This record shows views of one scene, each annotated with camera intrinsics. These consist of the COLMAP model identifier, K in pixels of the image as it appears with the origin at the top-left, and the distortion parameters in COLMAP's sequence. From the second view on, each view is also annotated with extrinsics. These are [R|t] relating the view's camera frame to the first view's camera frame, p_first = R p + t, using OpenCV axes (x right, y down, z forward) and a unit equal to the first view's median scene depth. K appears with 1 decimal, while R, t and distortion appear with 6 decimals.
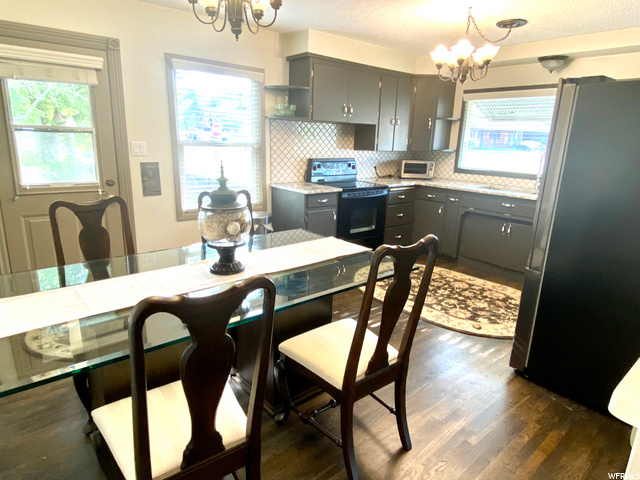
lens RADIAL K [[386.2, 0, 320.0], [0, 386.2, 240.0], [0, 0, 1]] dist [0.001626, -0.000004]
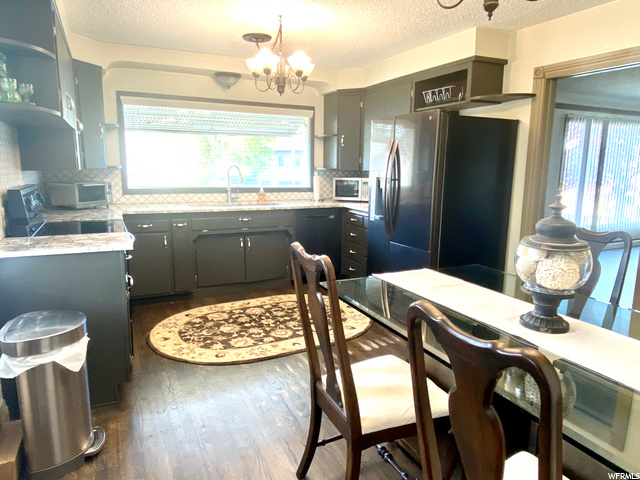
lens RADIAL K [[428.6, 0, 320.0], [0, 428.6, 240.0], [0, 0, 1]] dist [0.004000, 0.000407]
pose [[0.242869, -0.195446, 0.950166, -0.546923], [0.241872, 0.960758, 0.135801, -0.149701], [-0.939422, 0.196837, 0.280611, 0.555335]]
